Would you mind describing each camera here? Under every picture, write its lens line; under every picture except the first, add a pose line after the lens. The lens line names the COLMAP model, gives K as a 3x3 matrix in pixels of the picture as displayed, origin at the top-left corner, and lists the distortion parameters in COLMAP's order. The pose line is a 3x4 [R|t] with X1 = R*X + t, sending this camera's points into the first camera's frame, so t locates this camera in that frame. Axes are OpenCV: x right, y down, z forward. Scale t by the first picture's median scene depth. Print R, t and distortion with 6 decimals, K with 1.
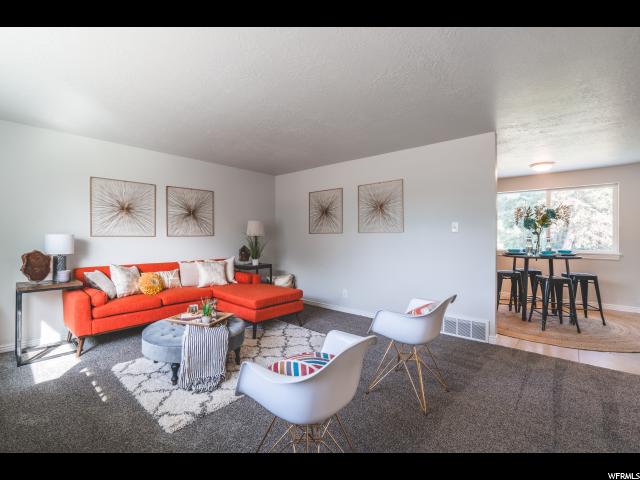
lens RADIAL K [[288.1, 0, 321.9], [0, 288.1, 238.7], [0, 0, 1]] dist [-0.001061, 0.001794]
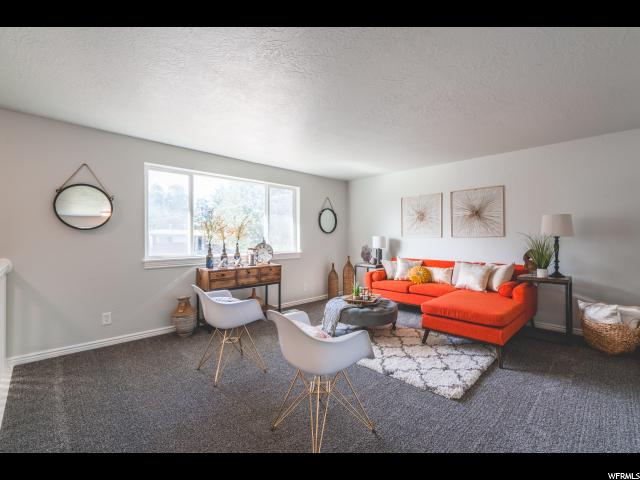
lens RADIAL K [[288.1, 0, 318.5], [0, 288.1, 238.5], [0, 0, 1]] dist [-0.001061, 0.001794]
pose [[-0.079651, -0.001521, -0.996822, 0.662387], [-0.007474, 0.999972, -0.000929, 0.000796], [0.996795, 0.007376, -0.079661, 0.638062]]
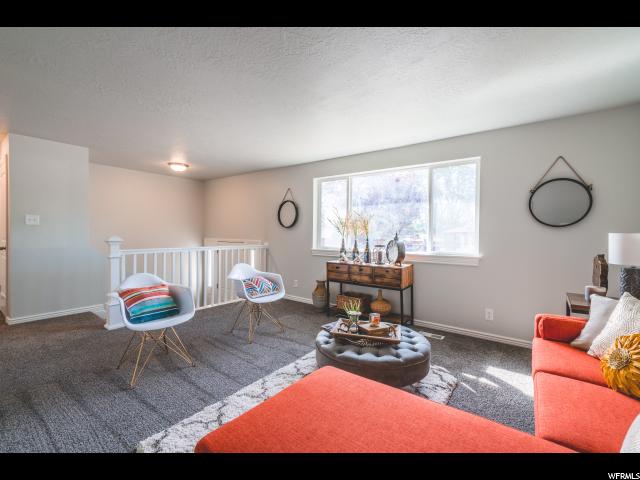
lens RADIAL K [[288.1, 0, 322.1], [0, 288.1, 237.5], [0, 0, 1]] dist [-0.001061, 0.001794]
pose [[-0.996992, -0.011424, -0.076658, -0.008811], [-0.013368, 0.999601, 0.024895, -0.008239], [0.076343, 0.025845, -0.996747, 1.176372]]
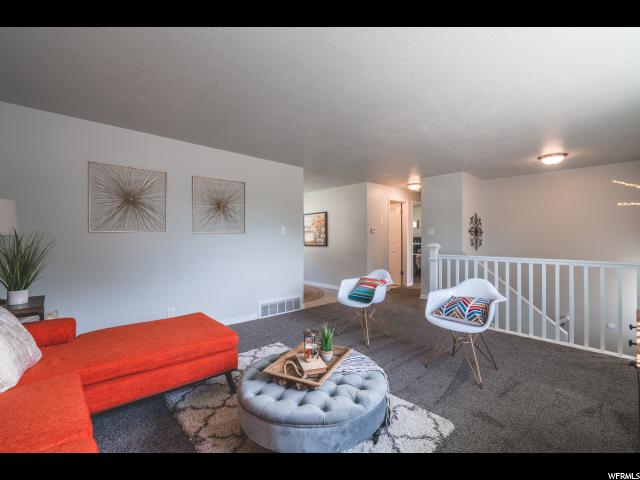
lens RADIAL K [[288.1, 0, 316.0], [0, 288.1, 238.3], [0, 0, 1]] dist [-0.001061, 0.001794]
pose [[0.122240, 0.001356, 0.992500, -0.618003], [0.007926, 0.999966, -0.002342, 0.000156], [-0.992469, 0.008153, 0.122225, 0.521267]]
